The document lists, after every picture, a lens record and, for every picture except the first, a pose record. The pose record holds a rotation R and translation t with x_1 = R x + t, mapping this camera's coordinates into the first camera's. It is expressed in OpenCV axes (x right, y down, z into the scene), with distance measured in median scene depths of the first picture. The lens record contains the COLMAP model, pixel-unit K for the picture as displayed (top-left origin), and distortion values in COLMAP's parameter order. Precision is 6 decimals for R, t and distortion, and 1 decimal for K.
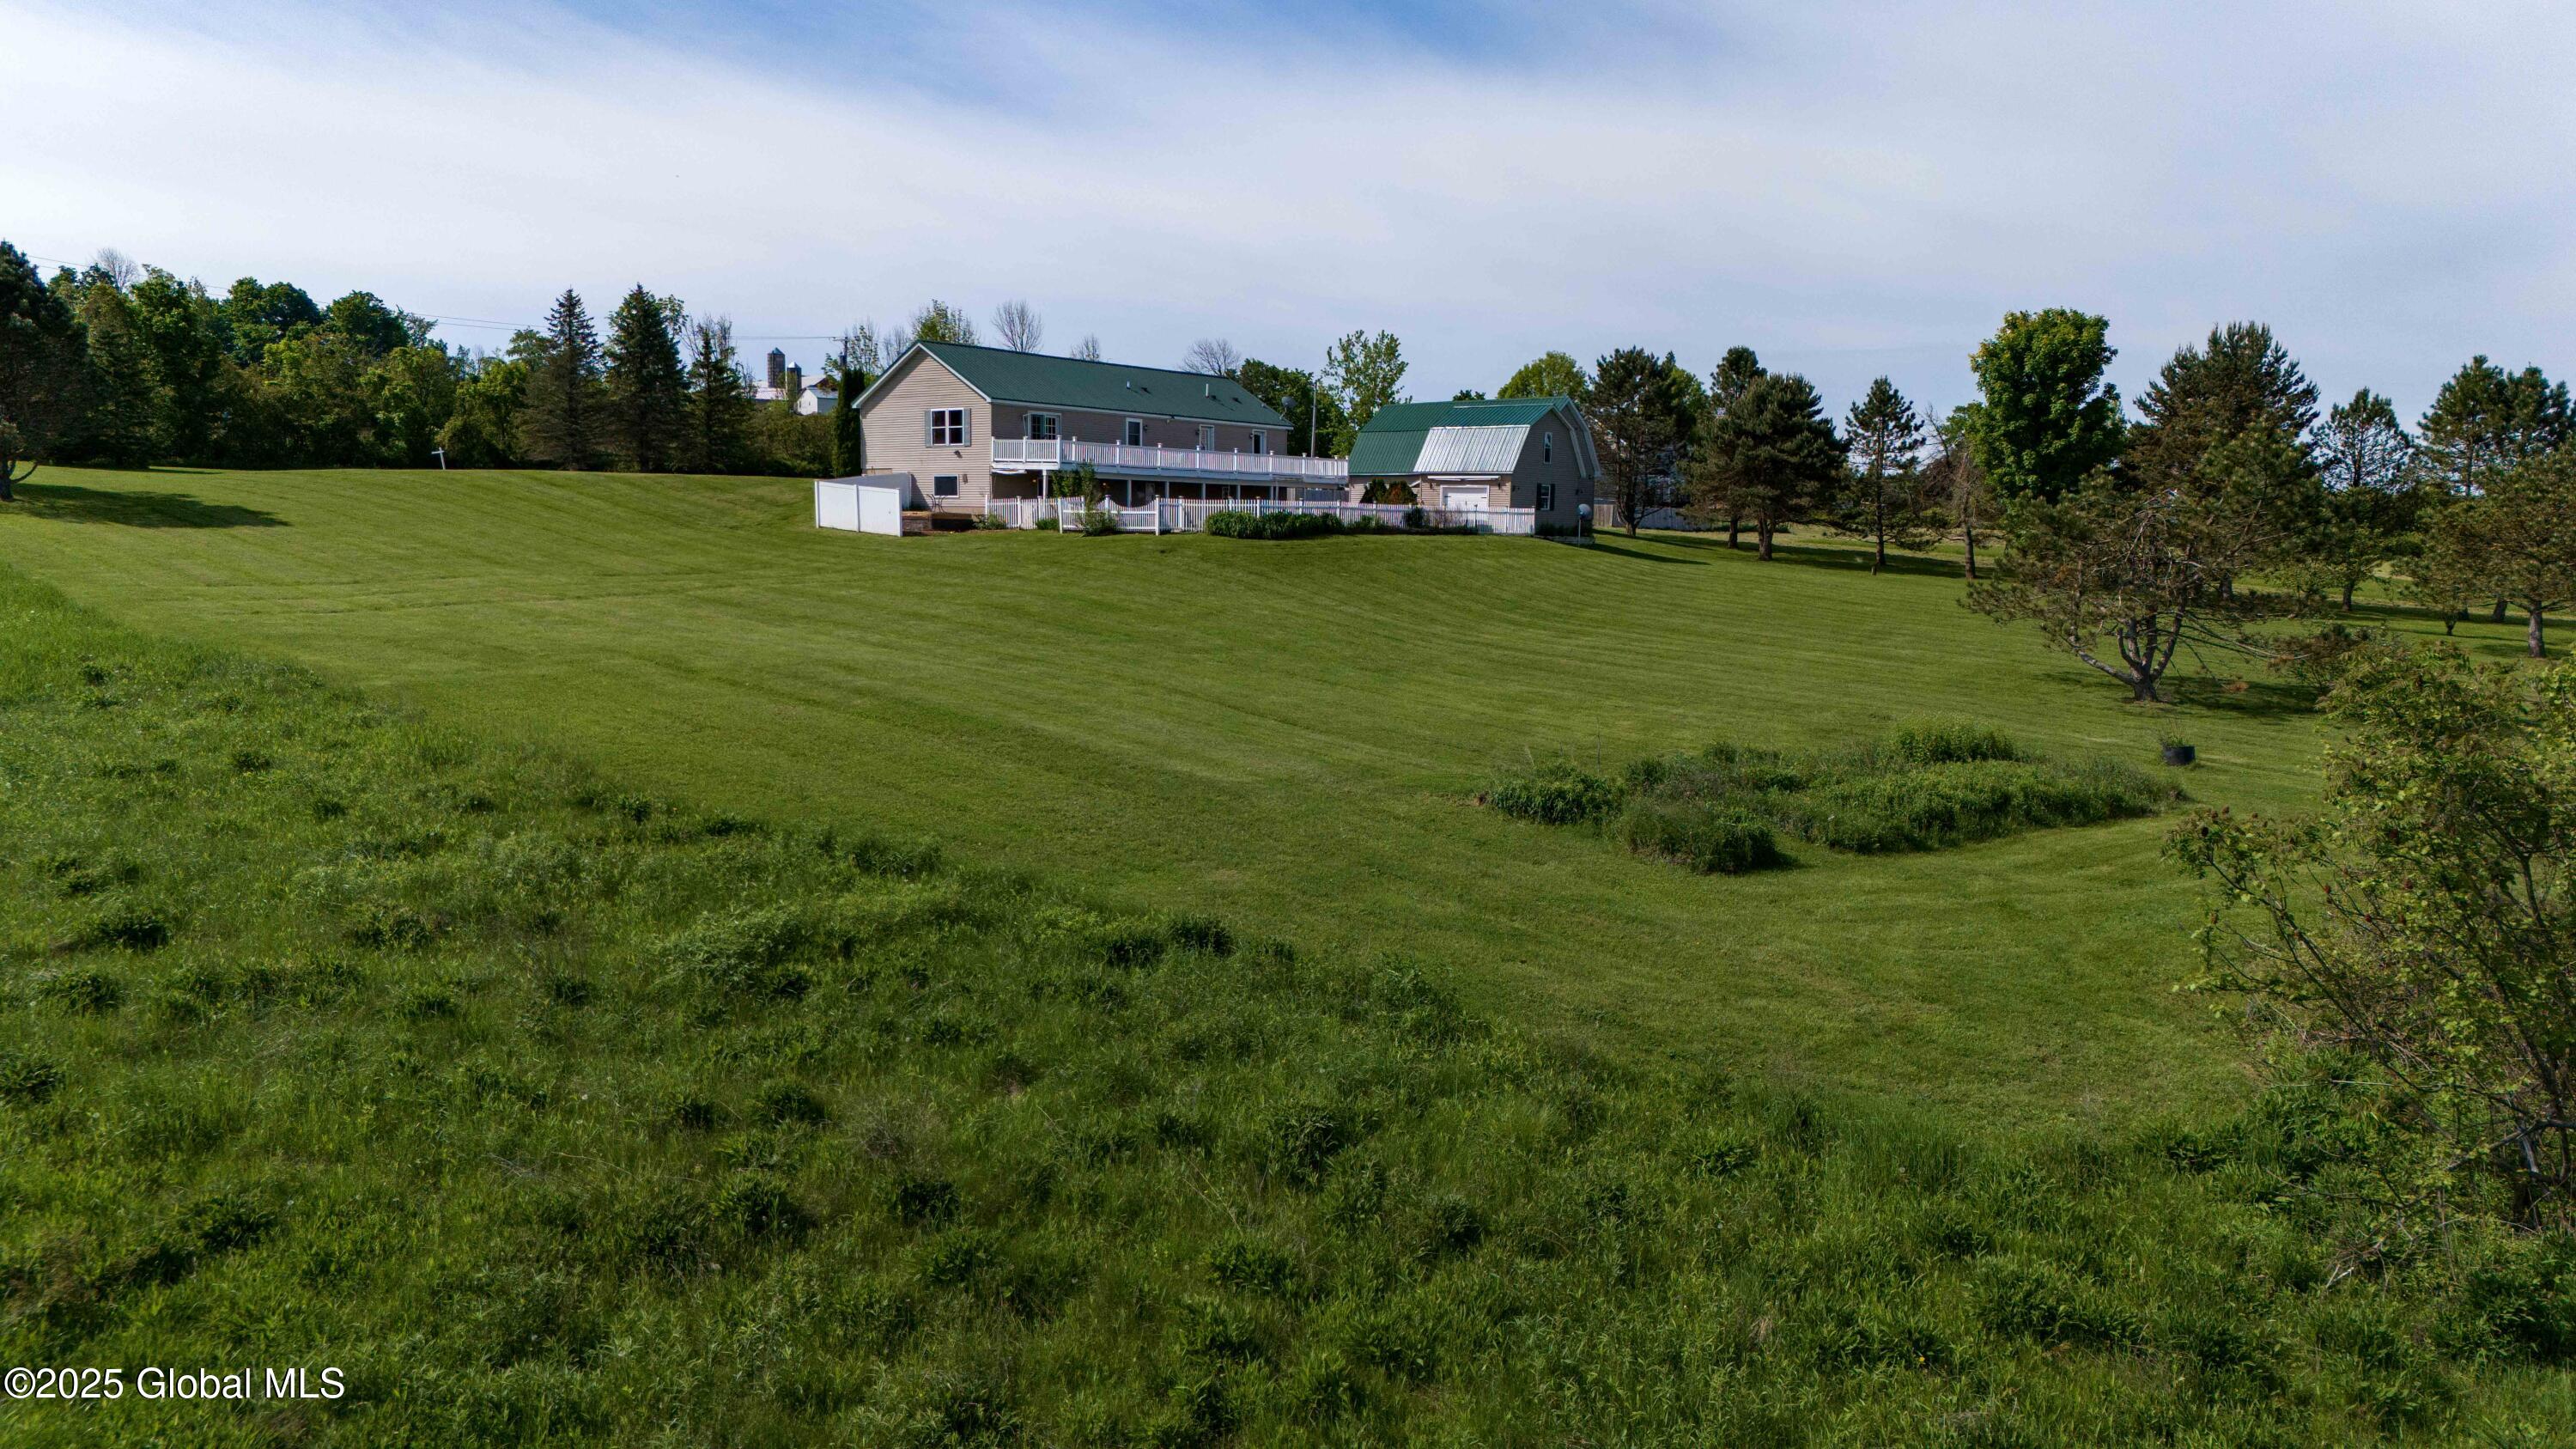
lens RADIAL K [[1882.7, 0, 1301.4], [0, 1882.7, 729.5], [0, 0, 1]] dist [0.066608, -0.060070]
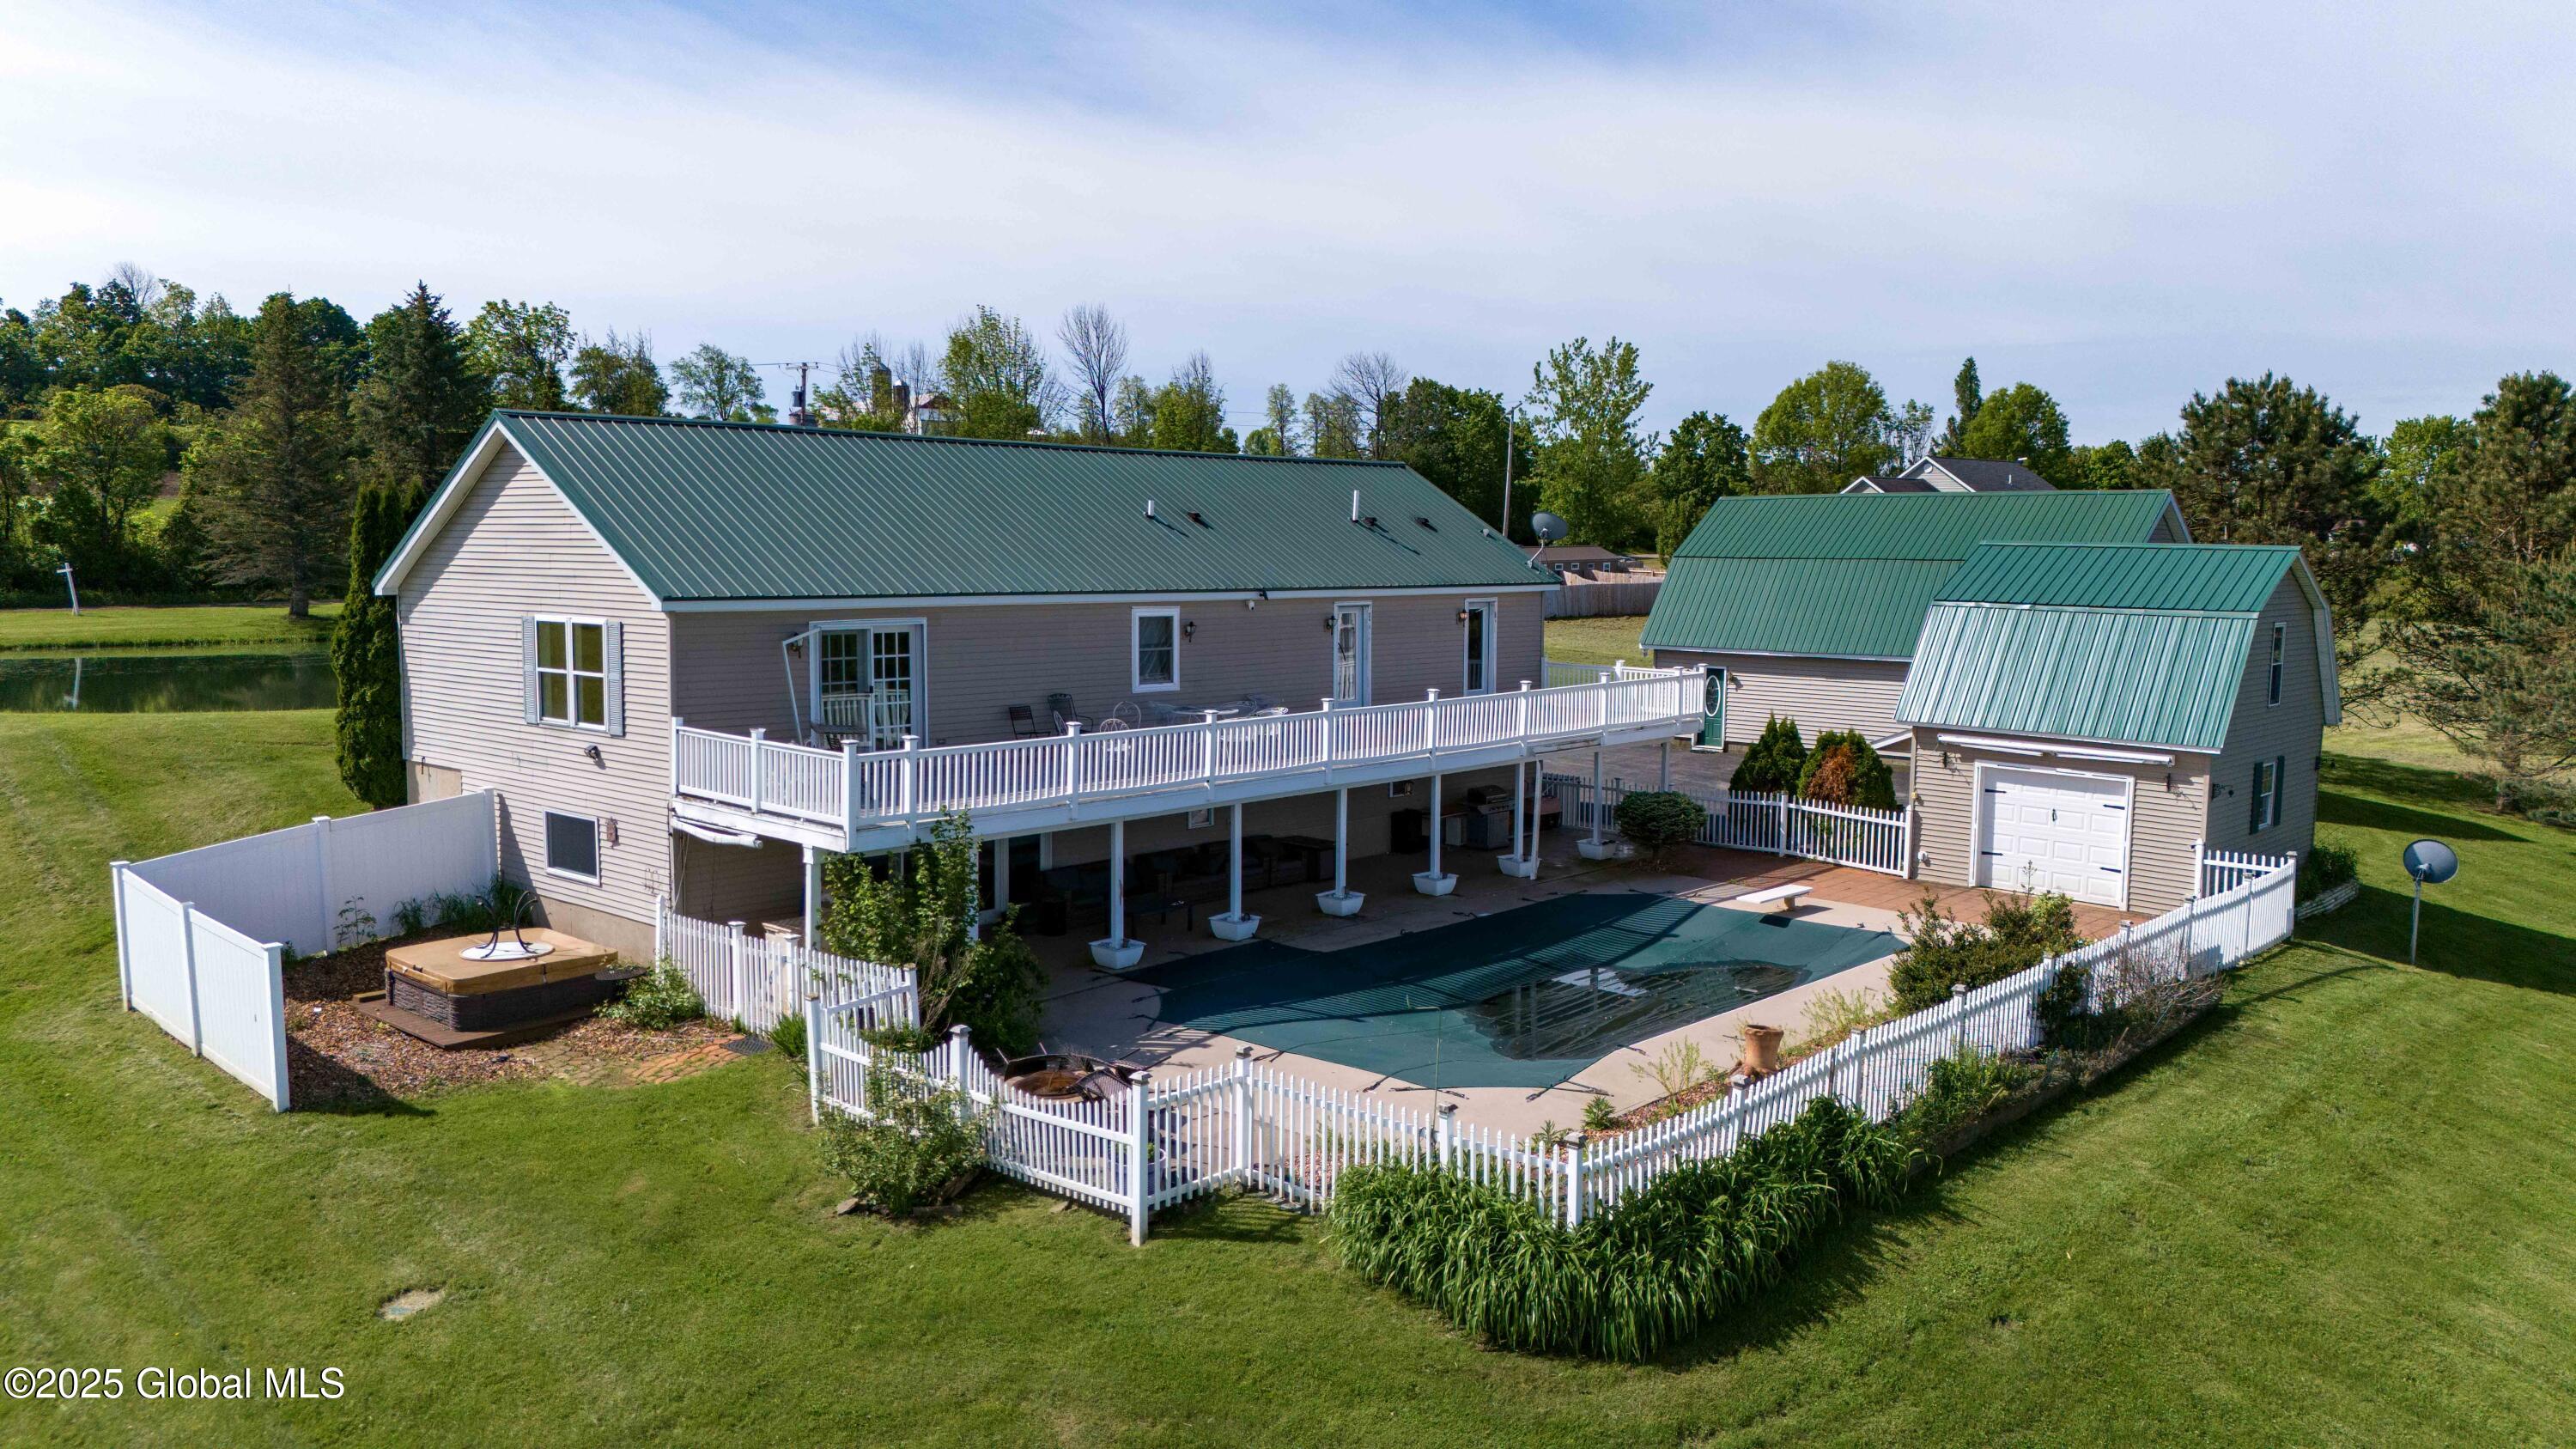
lens RADIAL K [[1882.7, 0, 1267.2], [0, 1882.7, 723.7], [0, 0, 1]] dist [0.066608, -0.060070]
pose [[0.995061, 0.007131, -0.099004, -0.014278], [-0.007577, 0.999963, -0.004130, -0.066324], [0.098971, 0.004860, 0.995078, 0.299890]]
